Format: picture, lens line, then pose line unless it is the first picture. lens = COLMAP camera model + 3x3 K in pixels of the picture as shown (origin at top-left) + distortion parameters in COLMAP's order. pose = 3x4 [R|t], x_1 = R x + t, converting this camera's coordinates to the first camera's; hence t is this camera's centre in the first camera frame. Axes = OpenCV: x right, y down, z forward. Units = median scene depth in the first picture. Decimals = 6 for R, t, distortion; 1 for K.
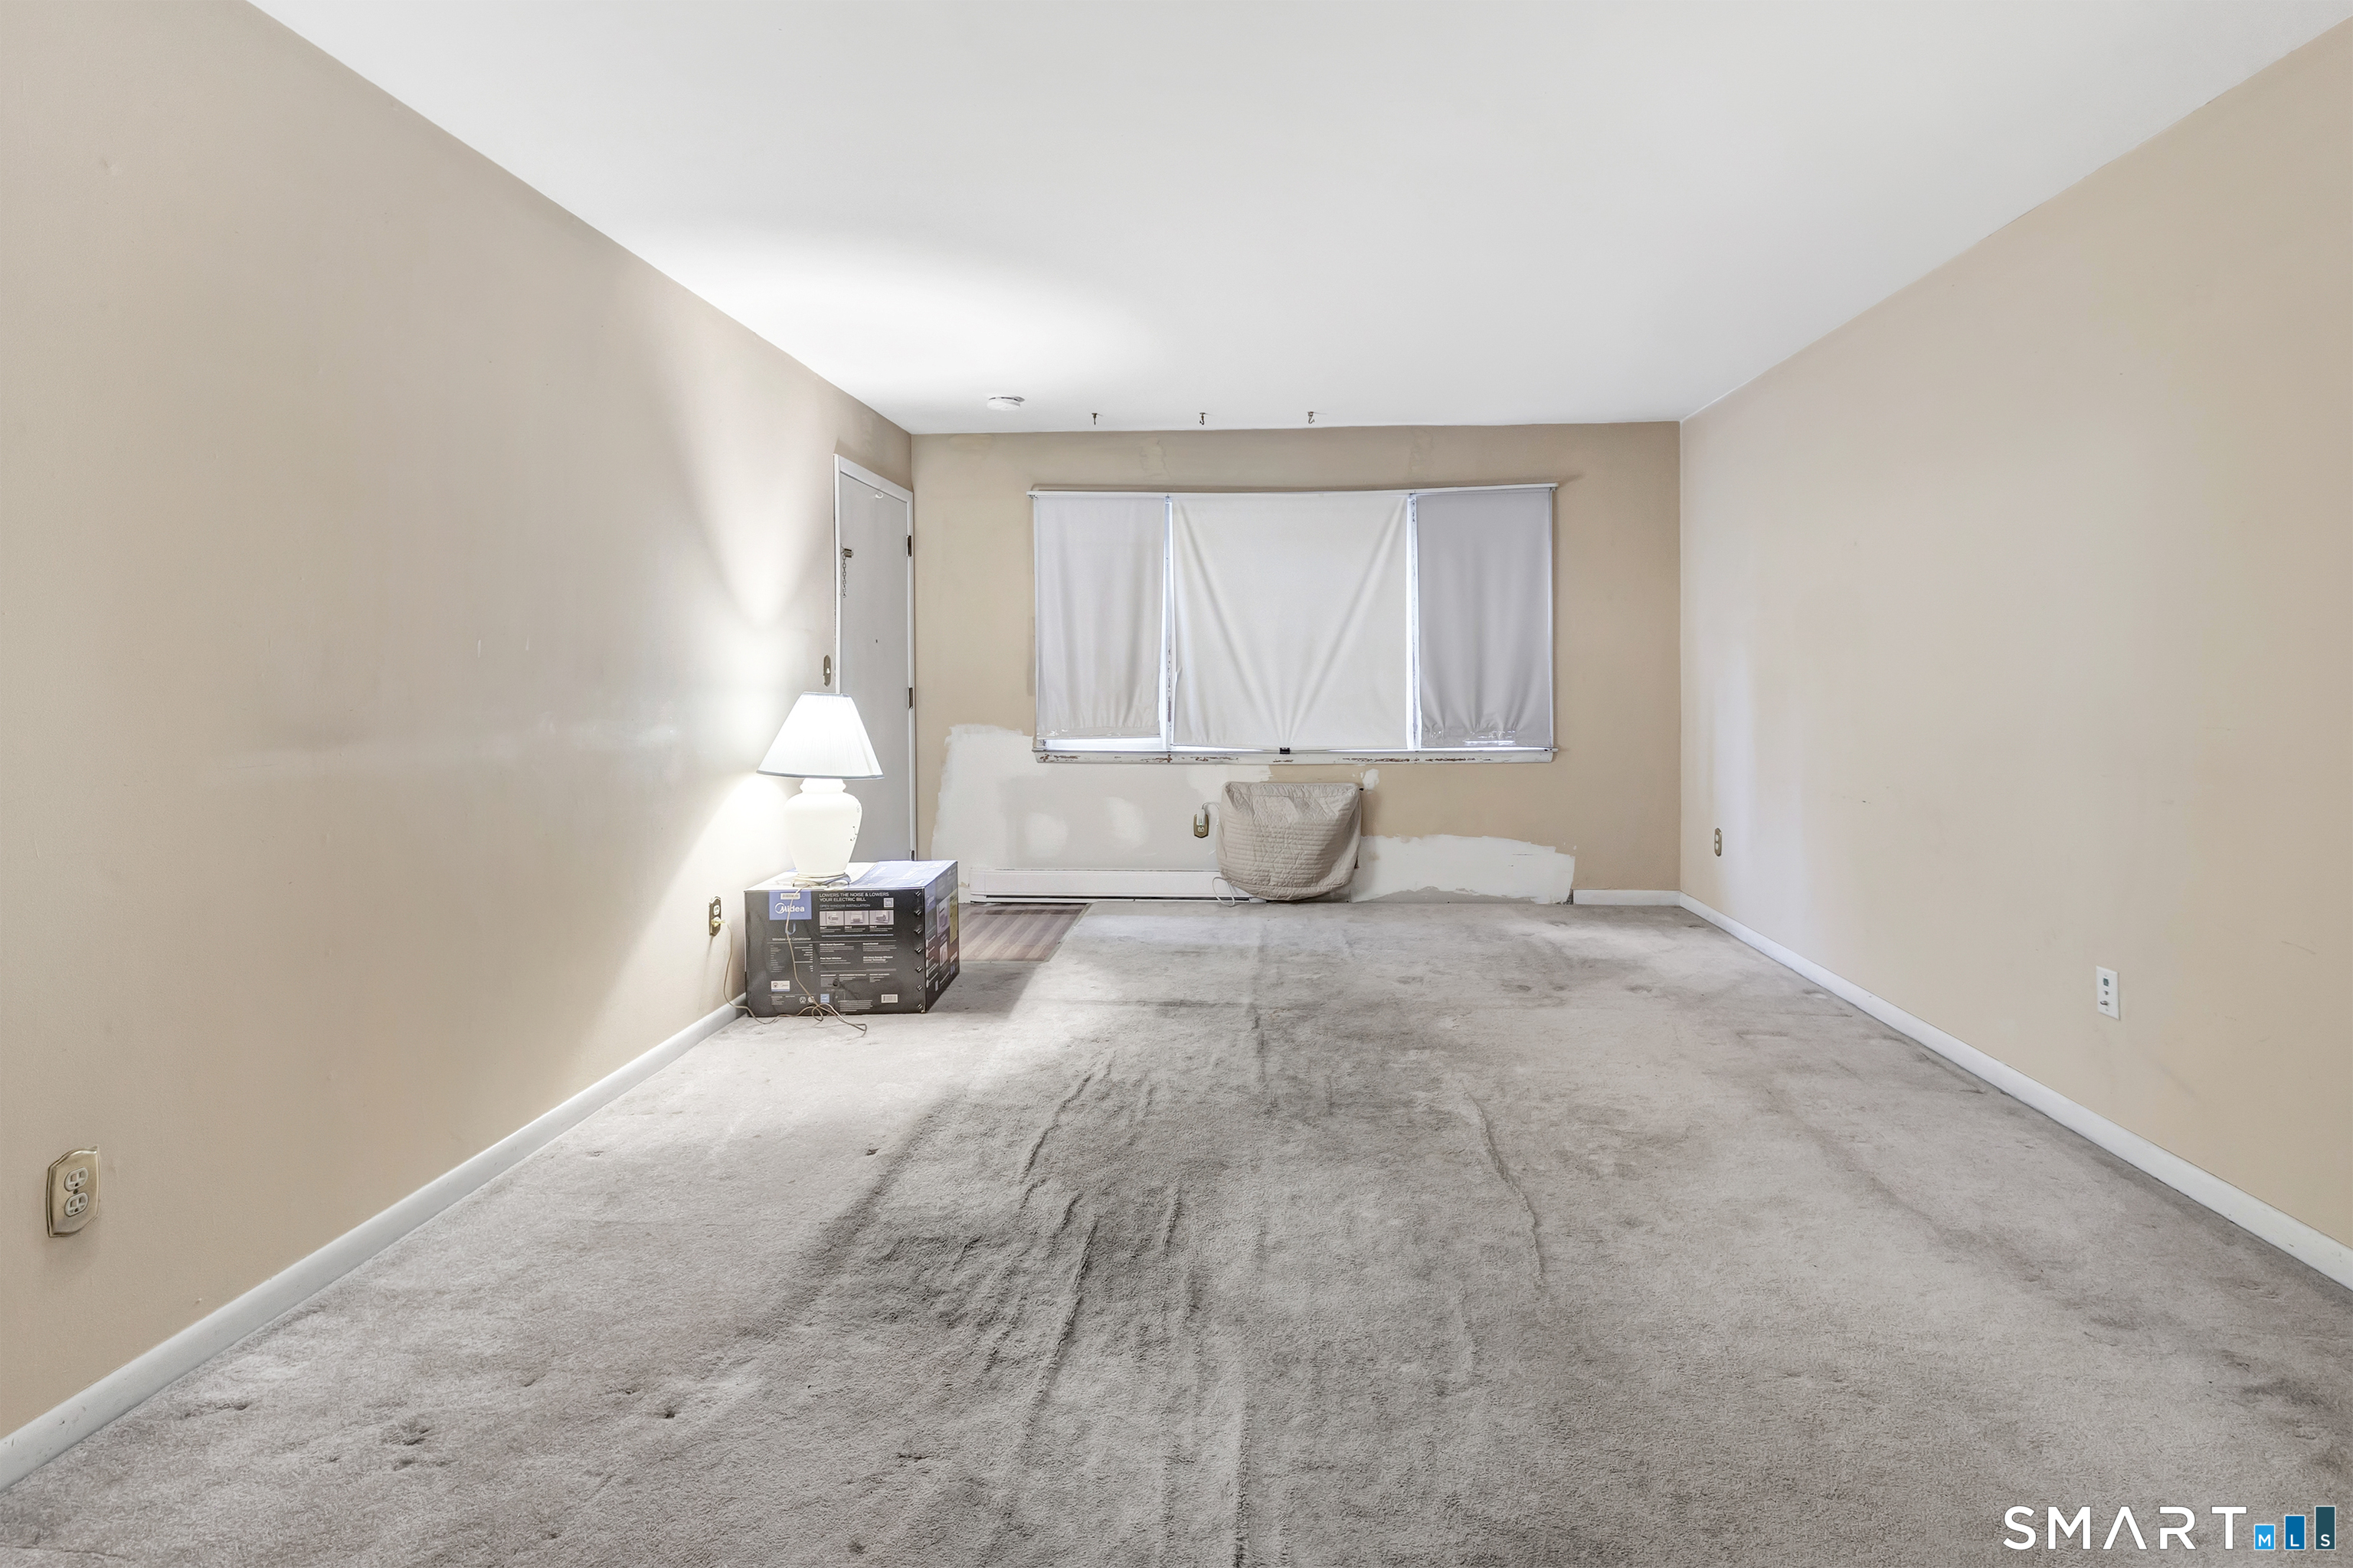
lens RADIAL K [[1123.3, 0, 1207.0], [0, 1123.3, 679.9], [0, 0, 1]] dist [-0.002292, 0.000528]
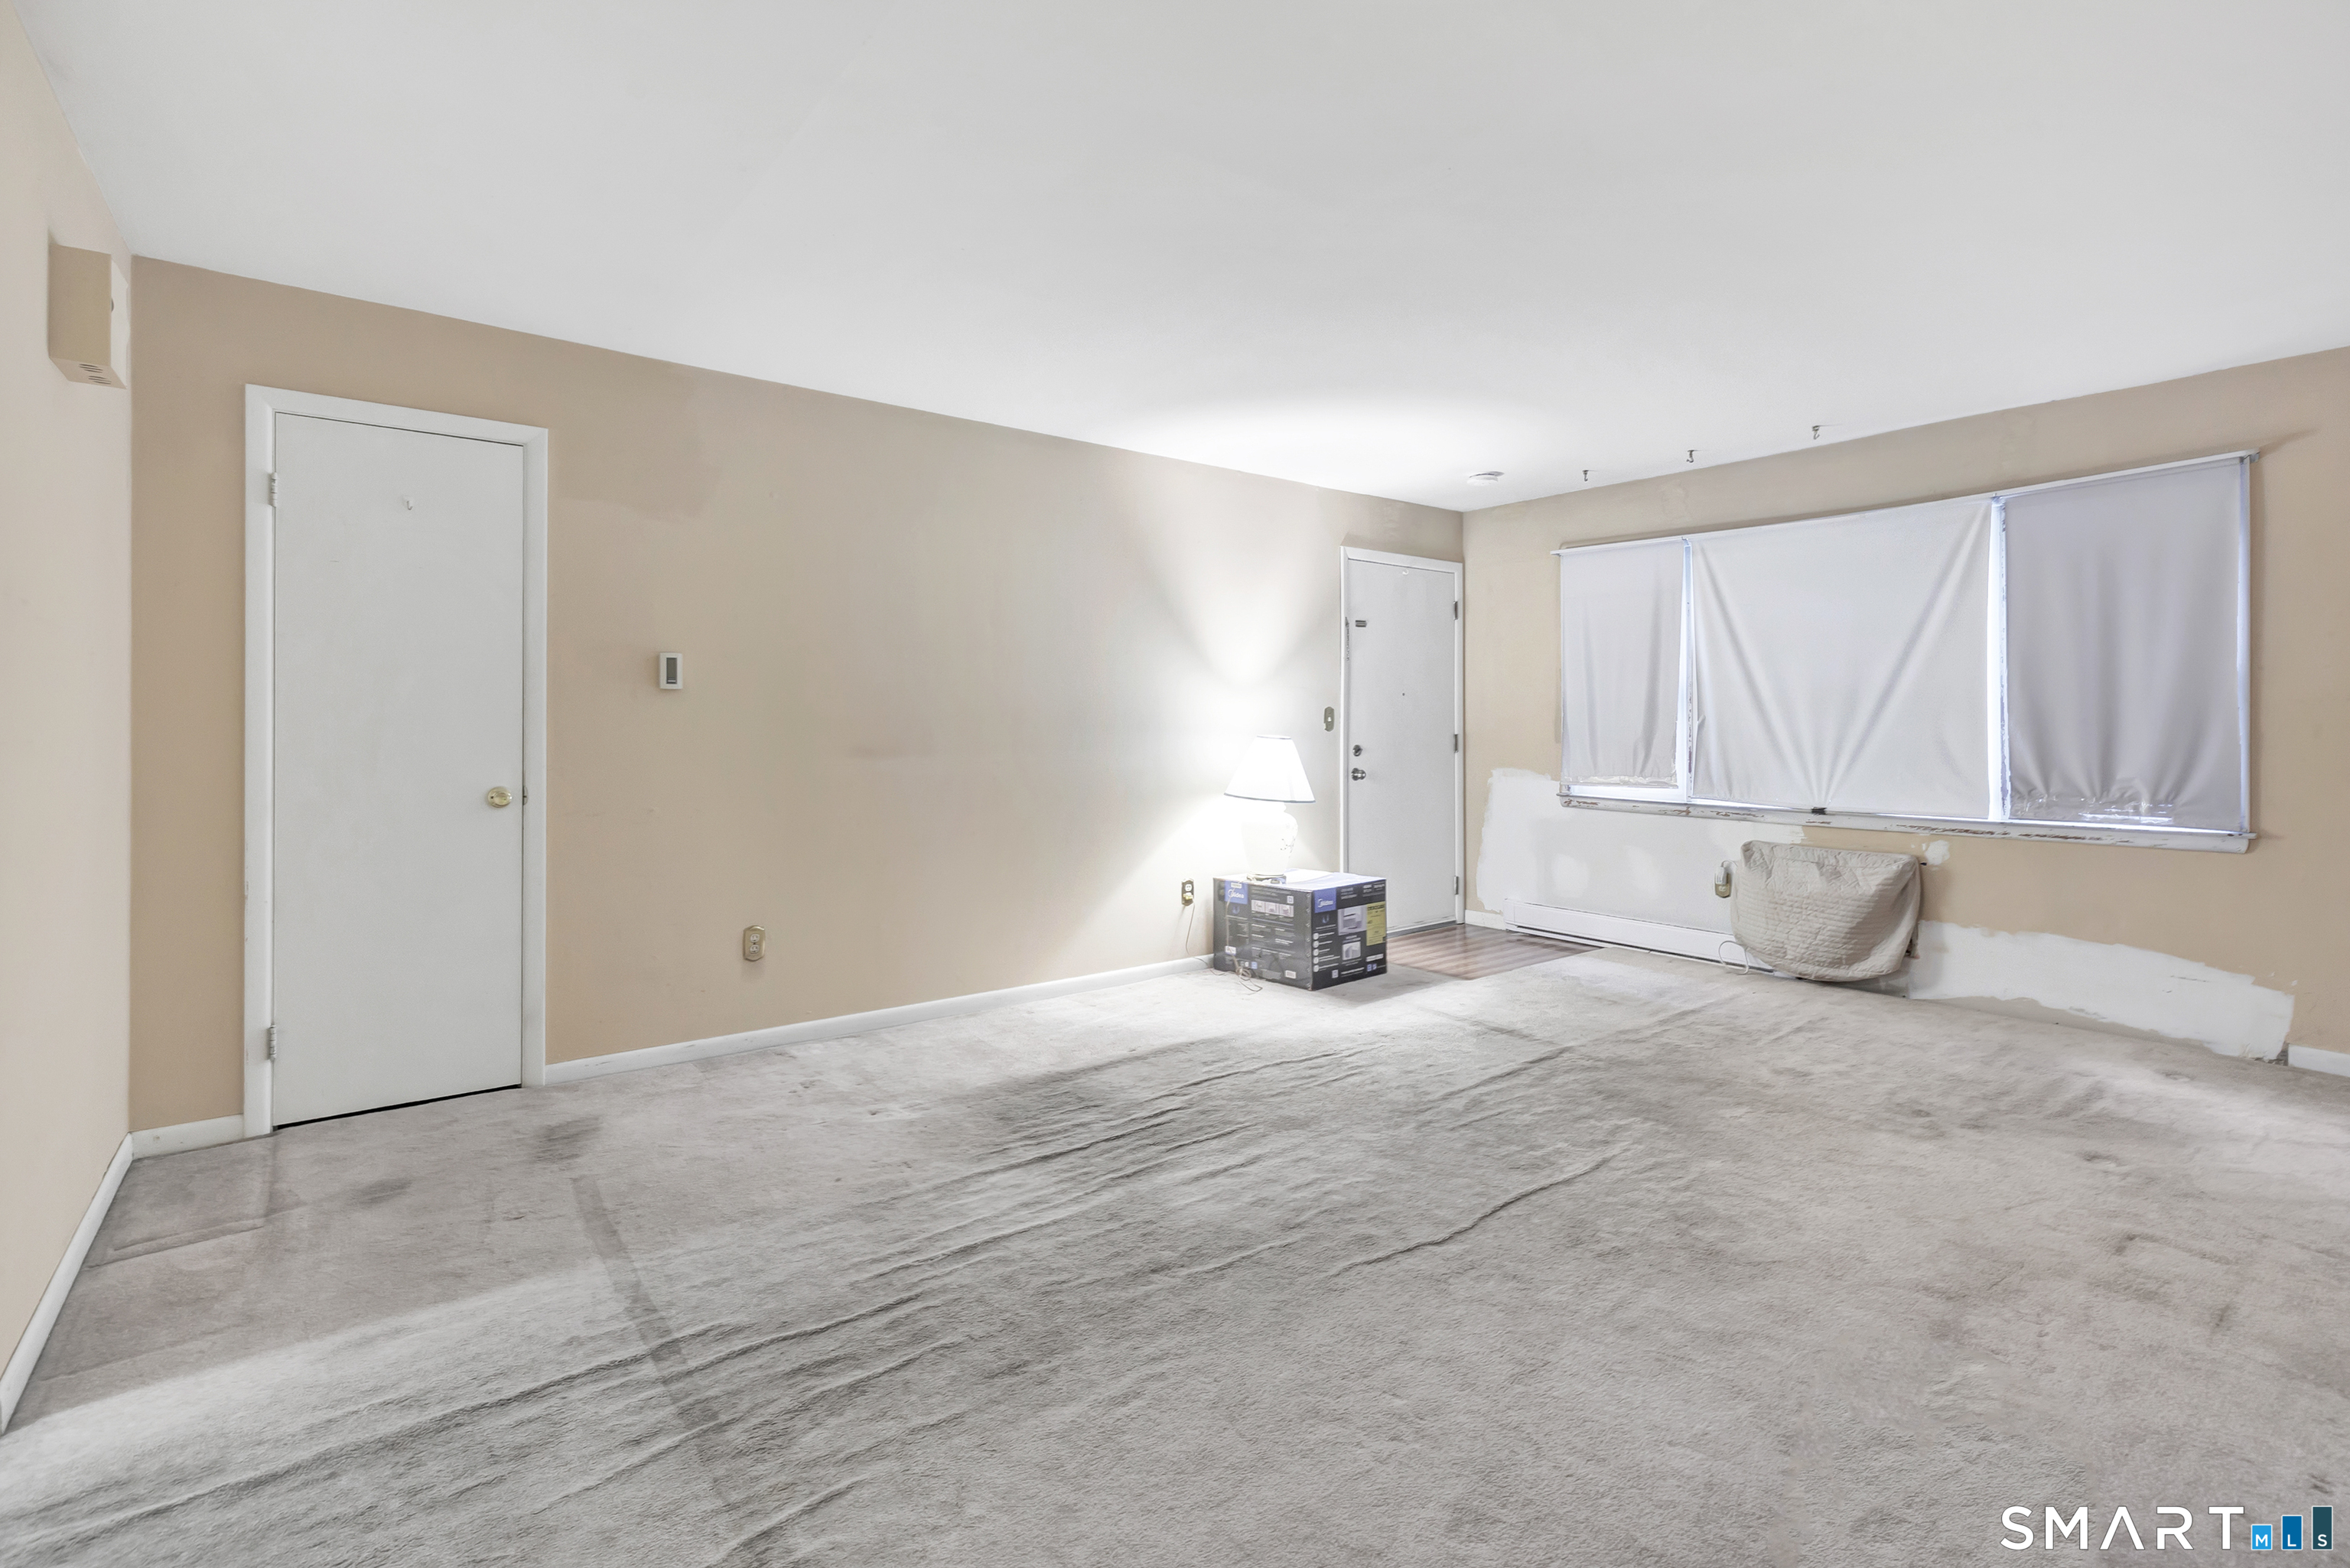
lens RADIAL K [[1067.4, 0, 1153.3], [0, 1067.4, 725.4], [0, 0, 1]] dist [0.003932, -0.002151]
pose [[0.649679, 0.006363, -0.760182, 0.373646], [-0.007678, 0.999969, 0.001808, -0.001483], [0.760170, 0.004662, 0.649707, 0.059259]]
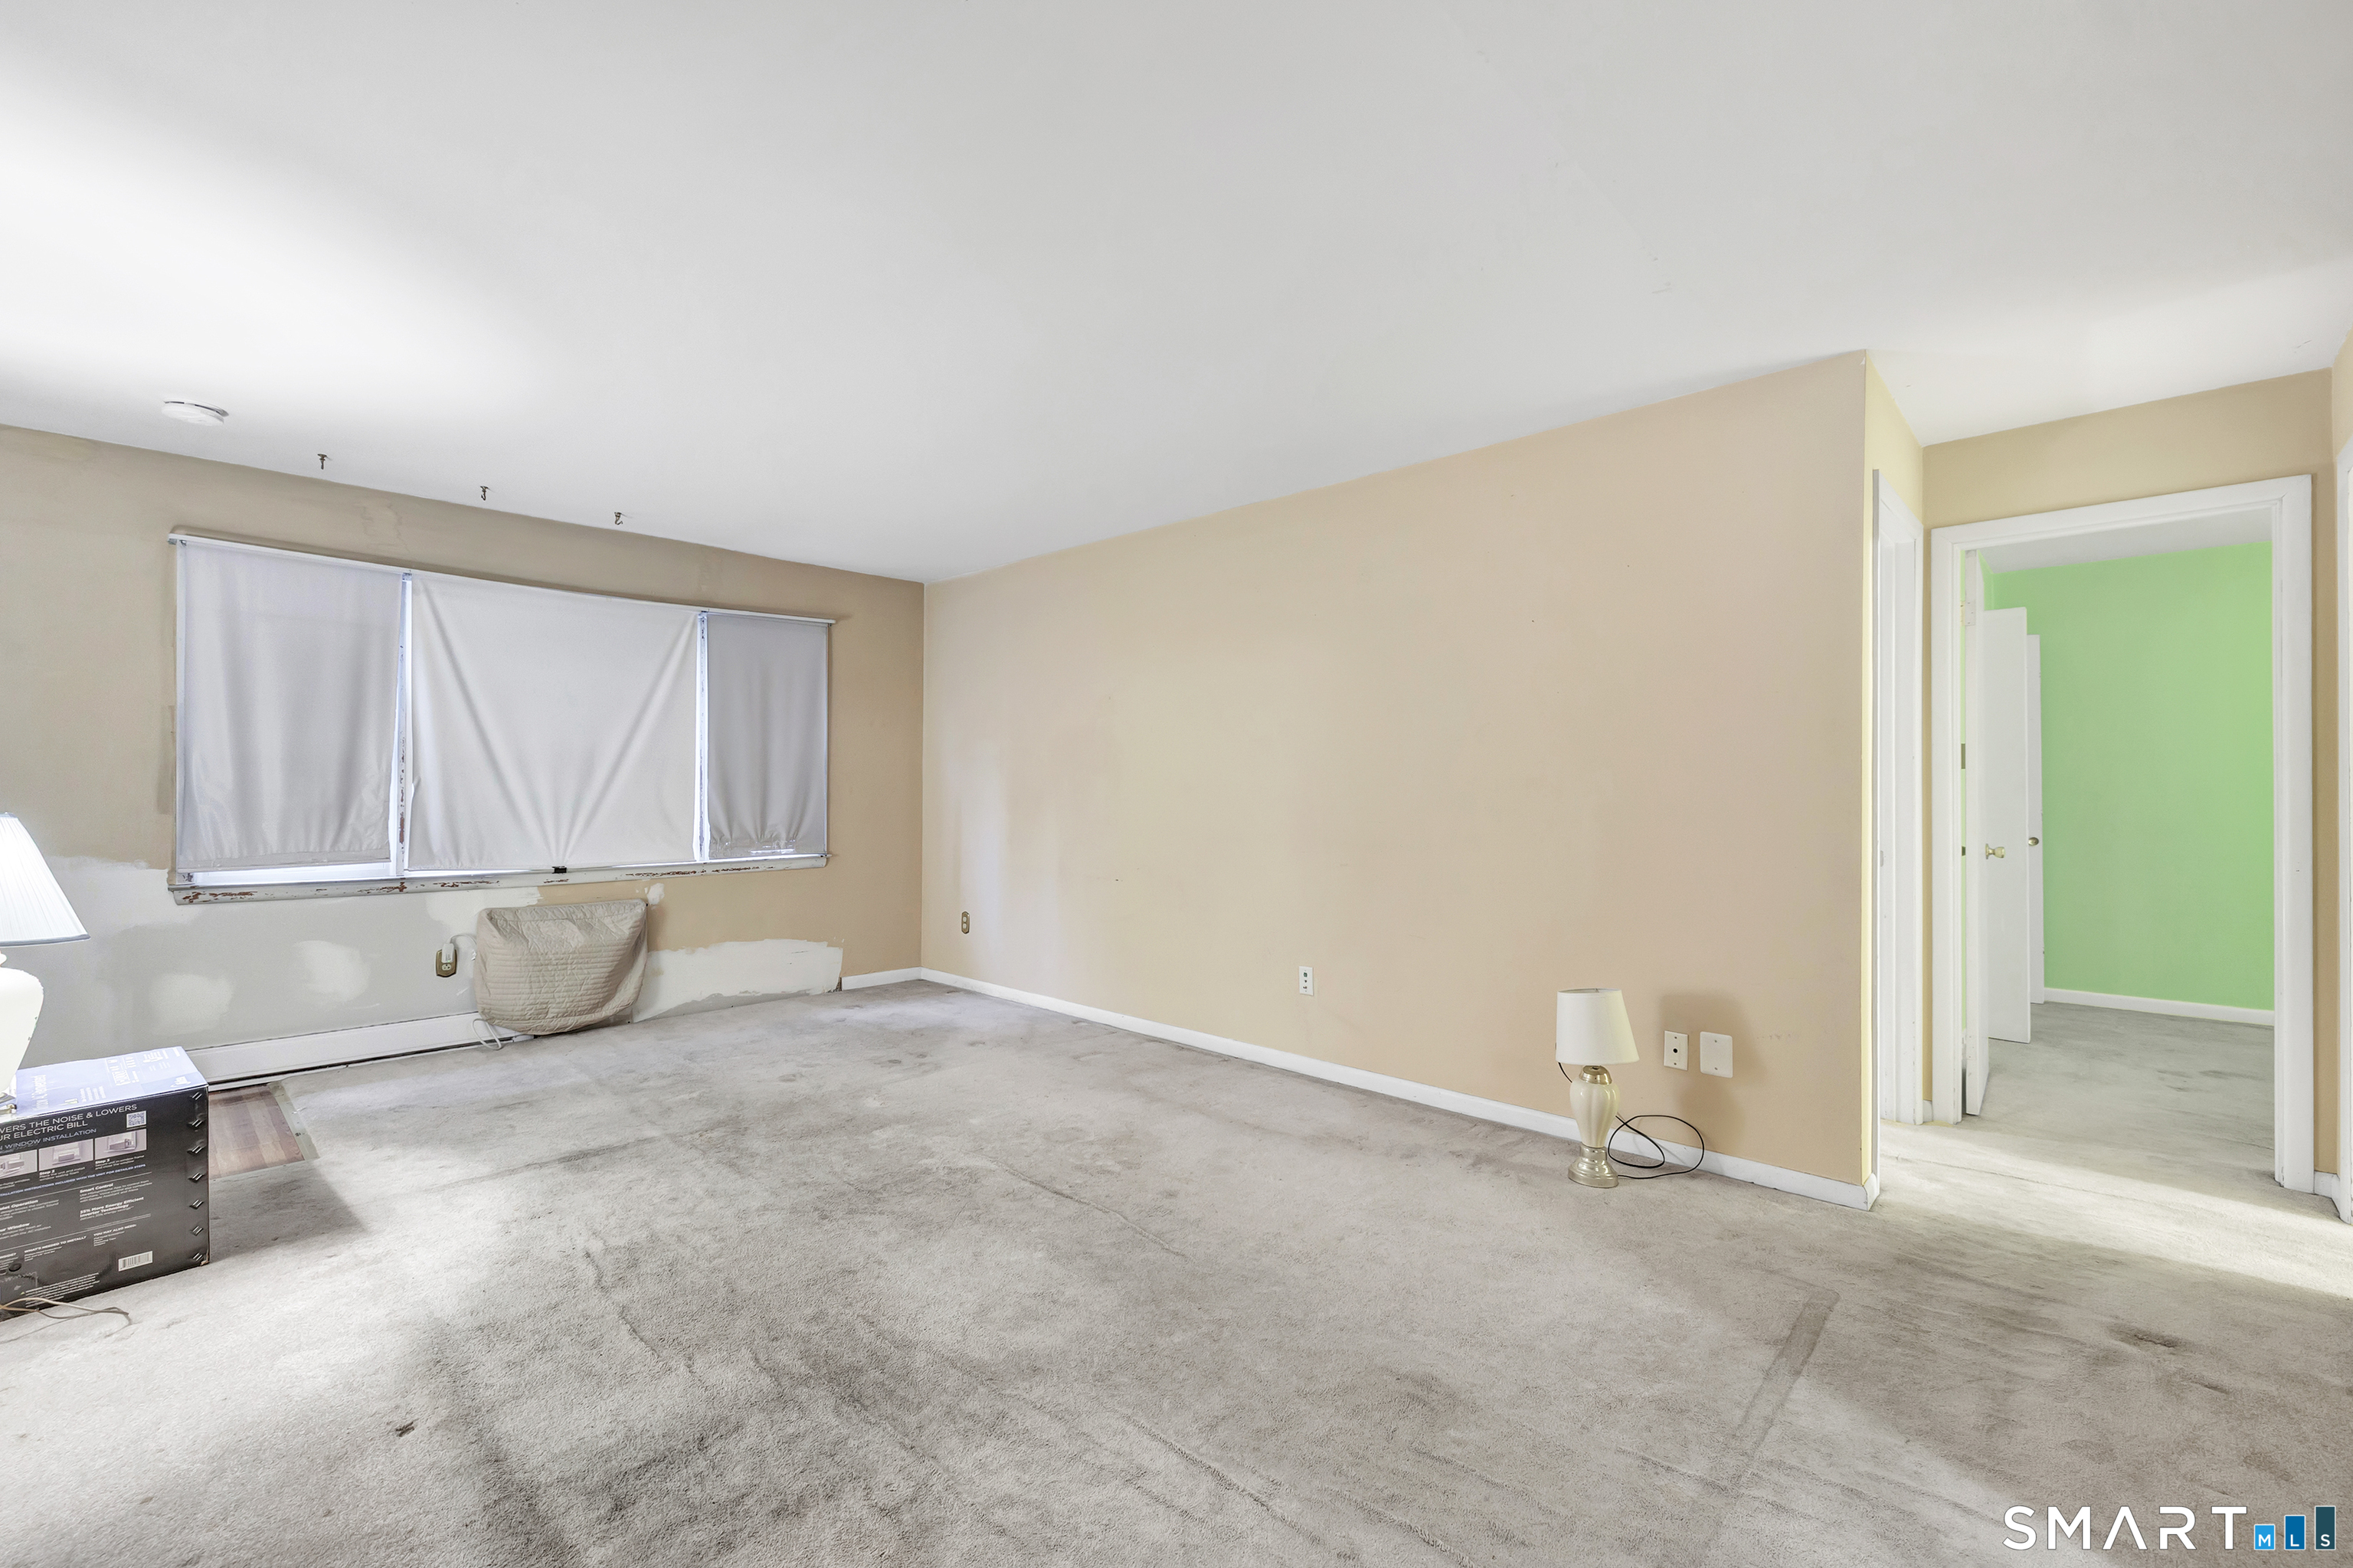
lens RADIAL K [[994.1, 0, 1163.6], [0, 994.1, 781.7], [0, 0, 1]] dist [-0.000565, -0.002028]
pose [[0.651519, 0.011457, 0.758546, -0.231318], [-0.002713, 0.999915, -0.012772, -0.000137], [-0.758627, 0.006263, 0.651495, 0.093339]]
